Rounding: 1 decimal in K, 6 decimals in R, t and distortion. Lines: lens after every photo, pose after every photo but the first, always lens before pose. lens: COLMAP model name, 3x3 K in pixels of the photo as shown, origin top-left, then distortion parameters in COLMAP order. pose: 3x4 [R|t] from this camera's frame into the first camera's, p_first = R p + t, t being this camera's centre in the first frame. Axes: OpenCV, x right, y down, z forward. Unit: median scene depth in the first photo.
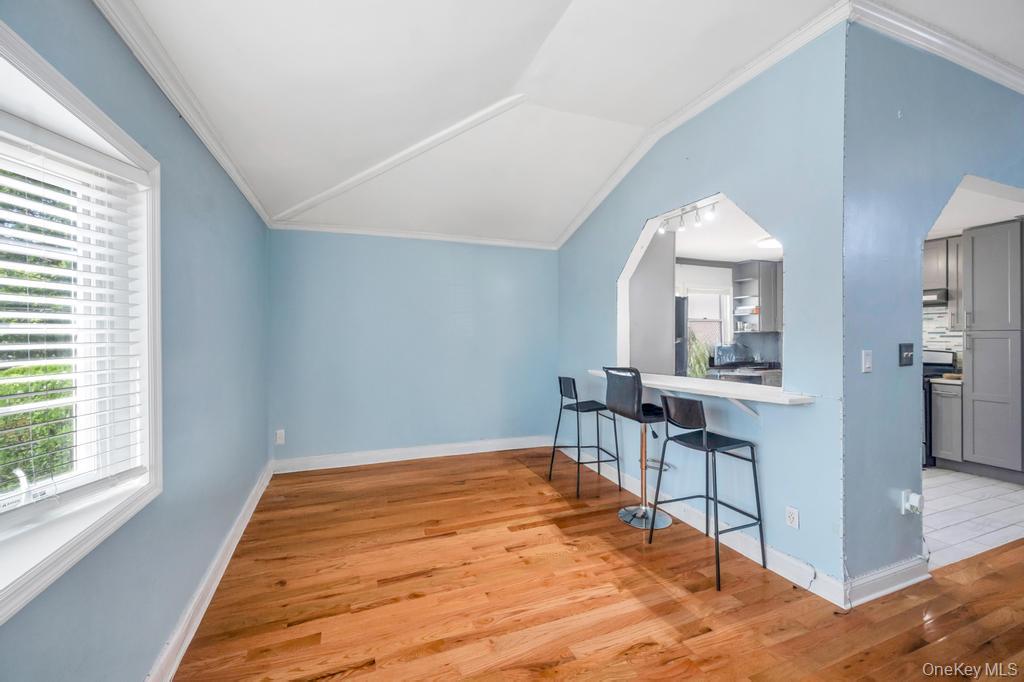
lens RADIAL K [[414.3, 0, 512.0], [0, 414.3, 341.0], [0, 0, 1]] dist [0.000567, 0.000075]
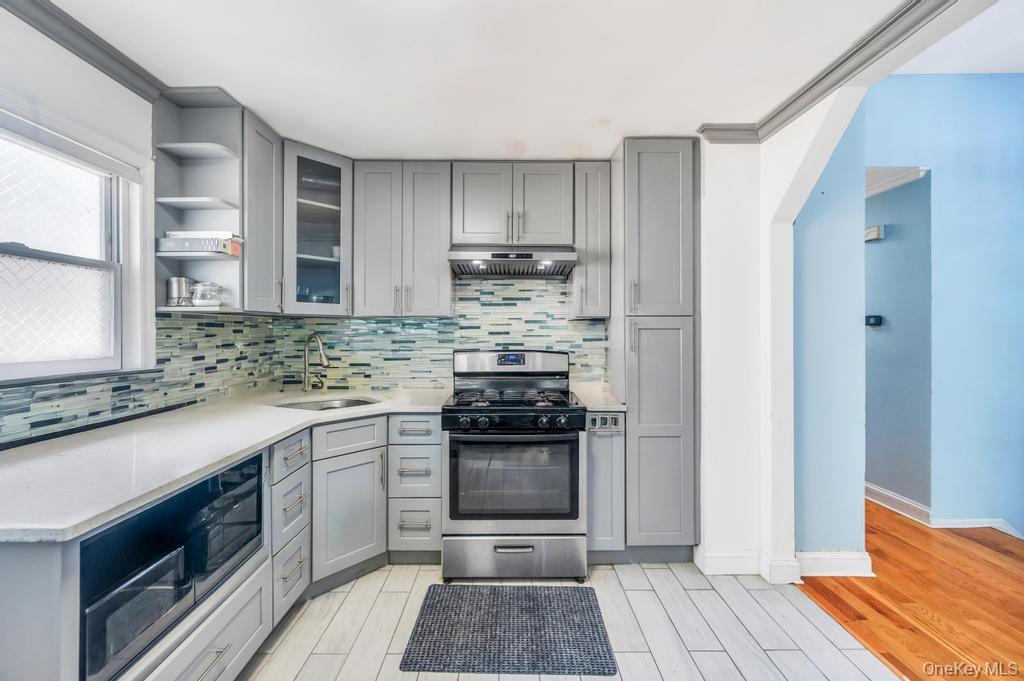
lens RADIAL K [[414.0, 0, 508.5], [0, 414.0, 329.7], [0, 0, 1]] dist [0.000242, -0.000056]
pose [[0.354850, 0.007706, 0.934891, 0.346027], [0.005493, 0.999932, -0.010326, -0.001470], [-0.934907, 0.008799, 0.354784, 0.657027]]
